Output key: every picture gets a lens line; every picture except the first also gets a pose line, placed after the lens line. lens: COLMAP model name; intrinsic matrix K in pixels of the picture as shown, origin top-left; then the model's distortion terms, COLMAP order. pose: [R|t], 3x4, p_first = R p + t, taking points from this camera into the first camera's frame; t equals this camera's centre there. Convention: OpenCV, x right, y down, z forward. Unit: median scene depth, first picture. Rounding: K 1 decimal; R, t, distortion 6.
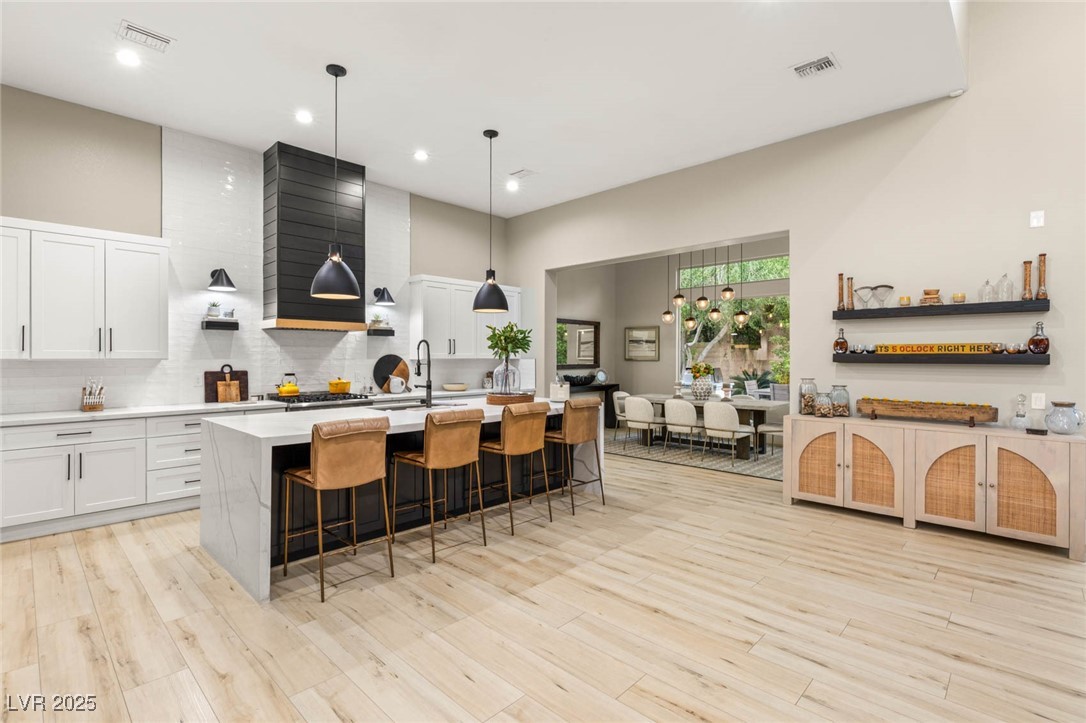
lens RADIAL K [[501.7, 0, 543.0], [0, 501.7, 361.5], [0, 0, 1]] dist [-0.006790, 0.000311]
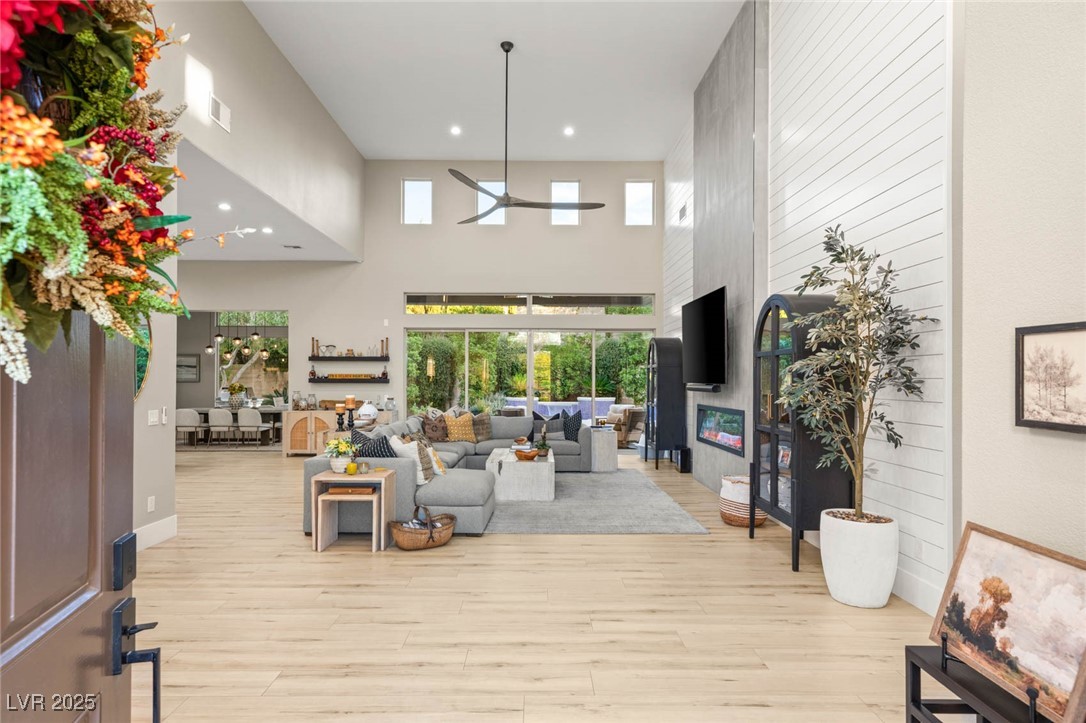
lens RADIAL K [[604.3, 0, 539.1], [0, 604.3, 373.4], [0, 0, 1]] dist [0.001268, 0.000139]
pose [[0.716637, 0.004574, 0.697431, -0.392554], [0.005010, 0.999919, -0.011706, -0.002310], [-0.697428, 0.011883, 0.716556, -1.228857]]
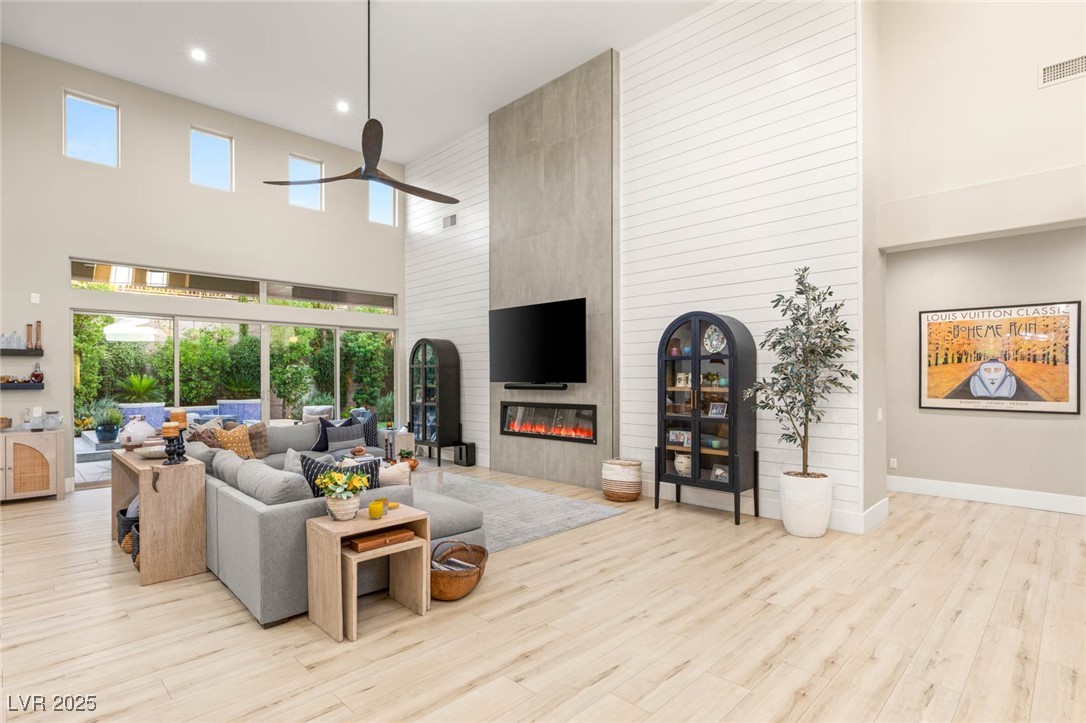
lens RADIAL K [[542.6, 0, 545.3], [0, 542.6, 374.4], [0, 0, 1]] dist [-0.002153, -0.000028]
pose [[0.019063, -0.000105, 0.999818, -0.548928], [0.014250, 0.999898, -0.000167, -0.013878], [-0.999717, 0.014251, 0.019063, -0.512189]]
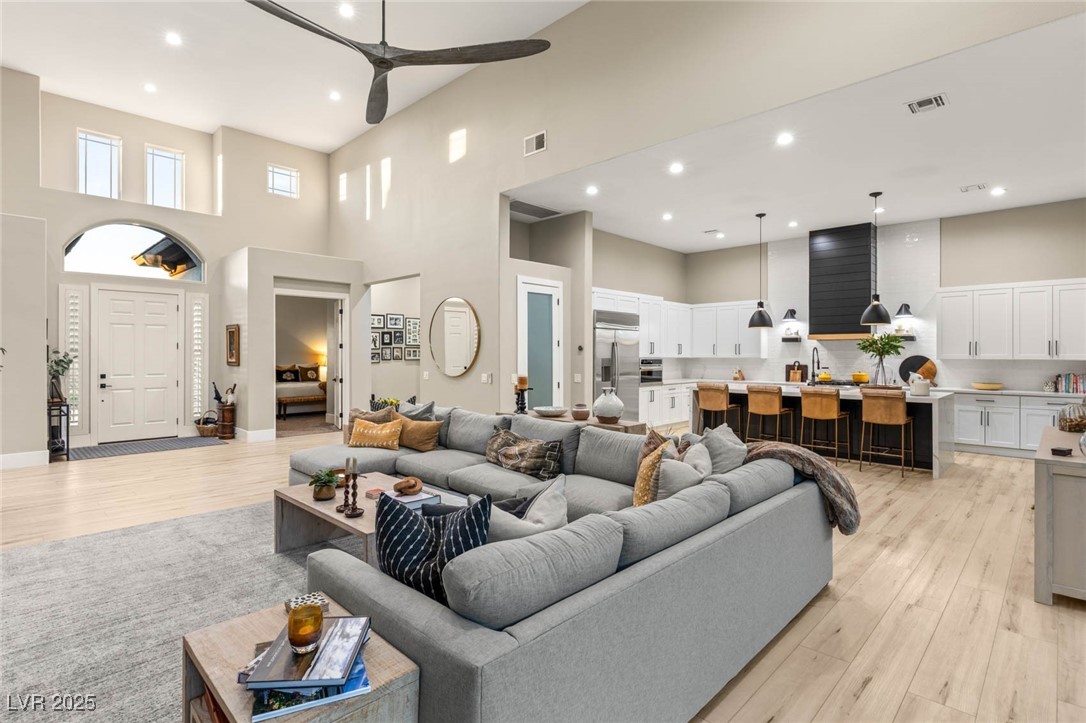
lens RADIAL K [[542.5, 0, 543.0], [0, 542.5, 361.5], [0, 0, 1]] dist [-0.001895, -0.000170]
pose [[0.000633, 0.014808, -0.999890, 1.357422], [-0.009145, 0.999849, 0.014802, -0.013618], [0.999958, 0.009134, 0.000768, 0.088544]]
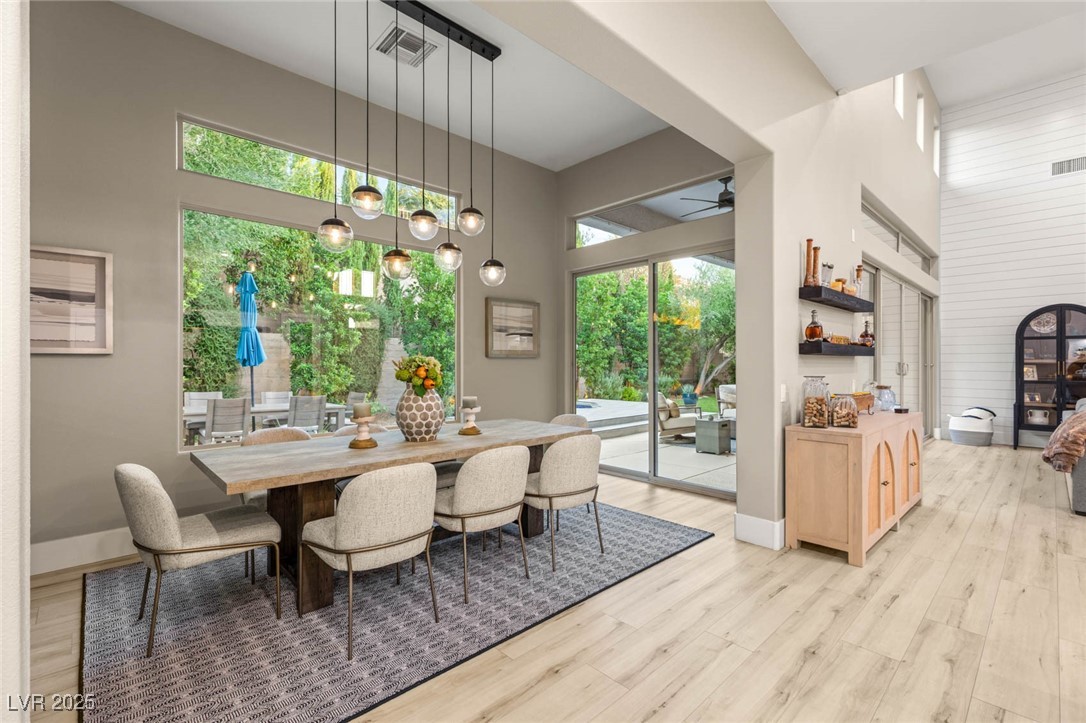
lens RADIAL K [[485.1, 0, 541.2], [0, 485.1, 362.0], [0, 0, 1]] dist [0.000651, 0.000038]
pose [[0.046359, -0.001985, 0.998923, -0.164497], [0.005737, 0.999982, 0.001721, 0.009915], [-0.998908, 0.005651, 0.046370, 1.300060]]
